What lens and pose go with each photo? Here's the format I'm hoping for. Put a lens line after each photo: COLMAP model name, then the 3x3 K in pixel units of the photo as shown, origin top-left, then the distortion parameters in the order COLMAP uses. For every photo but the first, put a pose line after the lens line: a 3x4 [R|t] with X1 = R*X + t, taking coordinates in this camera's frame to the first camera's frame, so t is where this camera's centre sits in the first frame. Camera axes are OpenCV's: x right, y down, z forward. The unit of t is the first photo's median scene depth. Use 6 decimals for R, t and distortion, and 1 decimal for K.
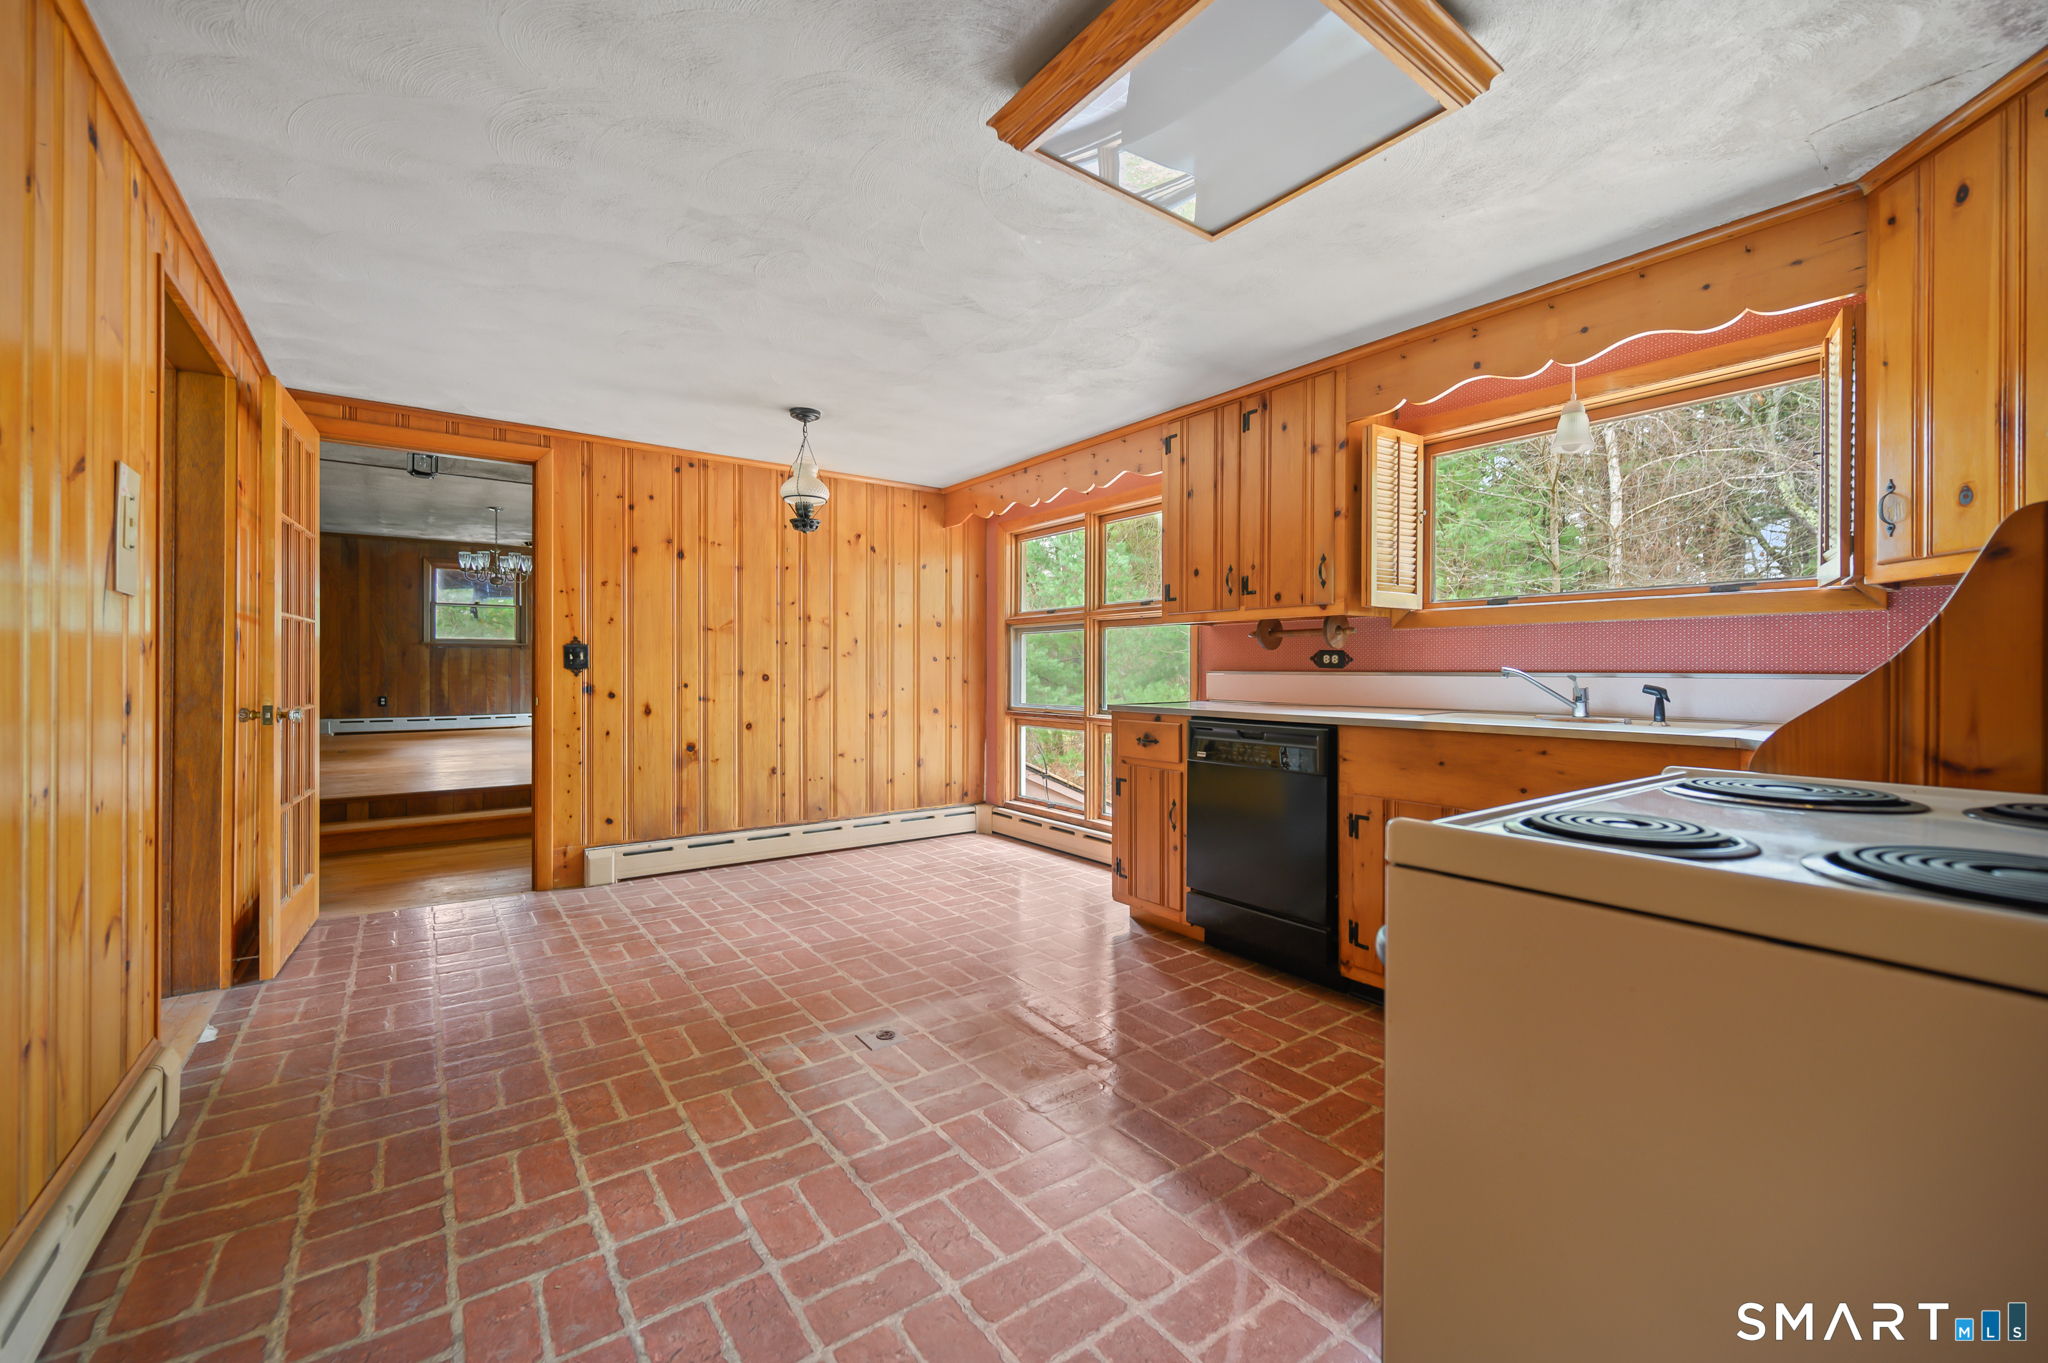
lens RADIAL K [[818.2, 0, 1033.4], [0, 818.2, 667.4], [0, 0, 1]] dist [-0.002432, -0.000295]
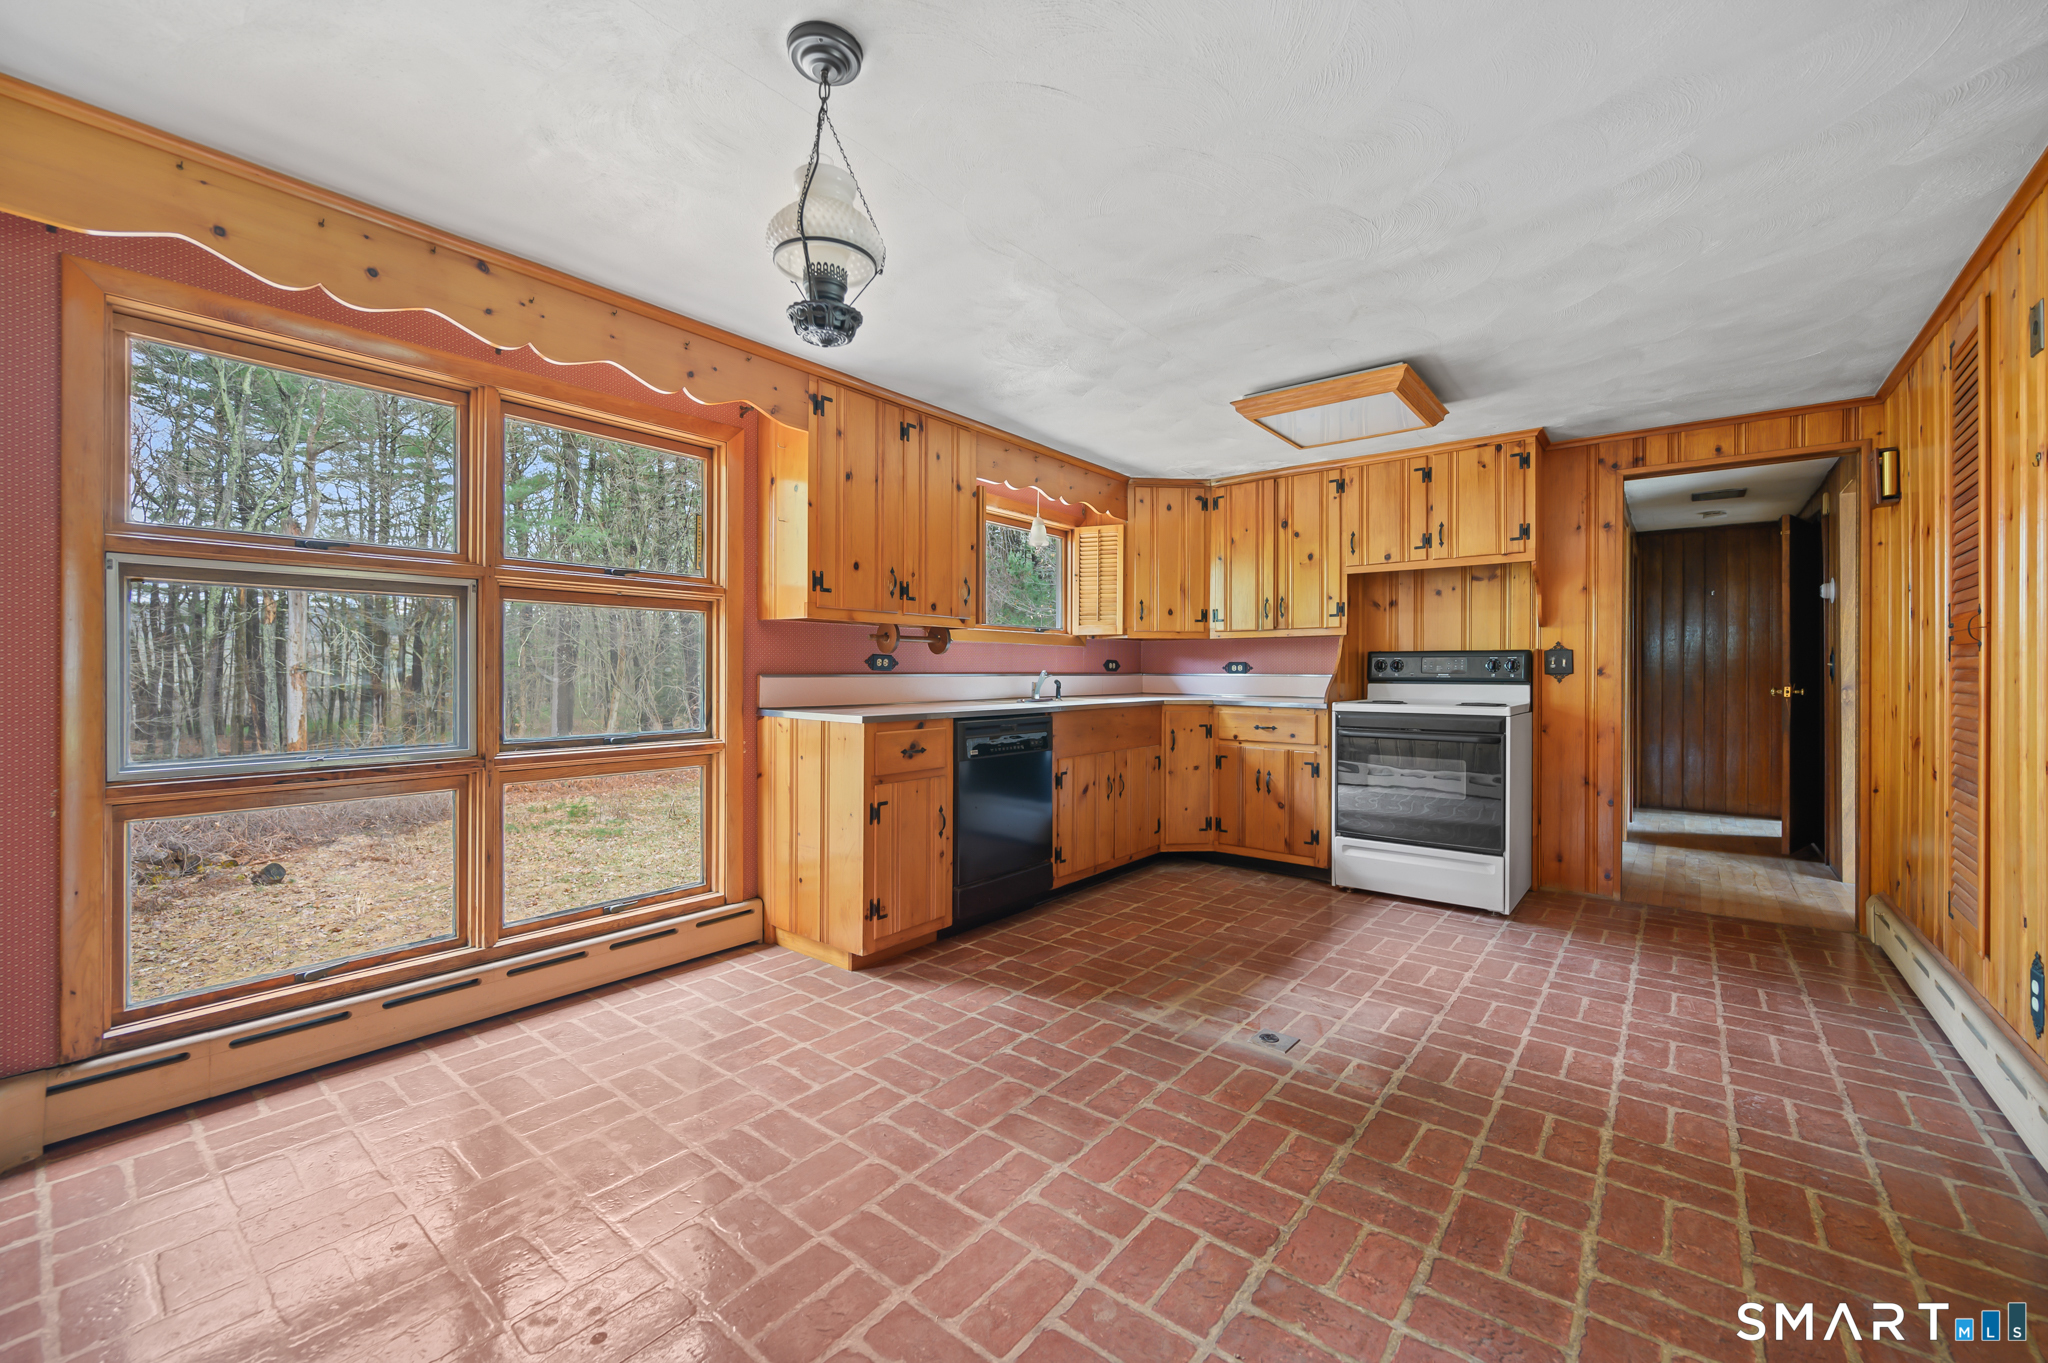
lens RADIAL K [[820.3, 0, 1024.3], [0, 820.3, 672.2], [0, 0, 1]] dist [-0.000853, 0.000034]
pose [[-0.246931, -0.006110, 0.969014, -1.035495], [-0.005936, 0.999971, 0.004792, -0.004661], [-0.969015, -0.004568, -0.246960, 1.475649]]
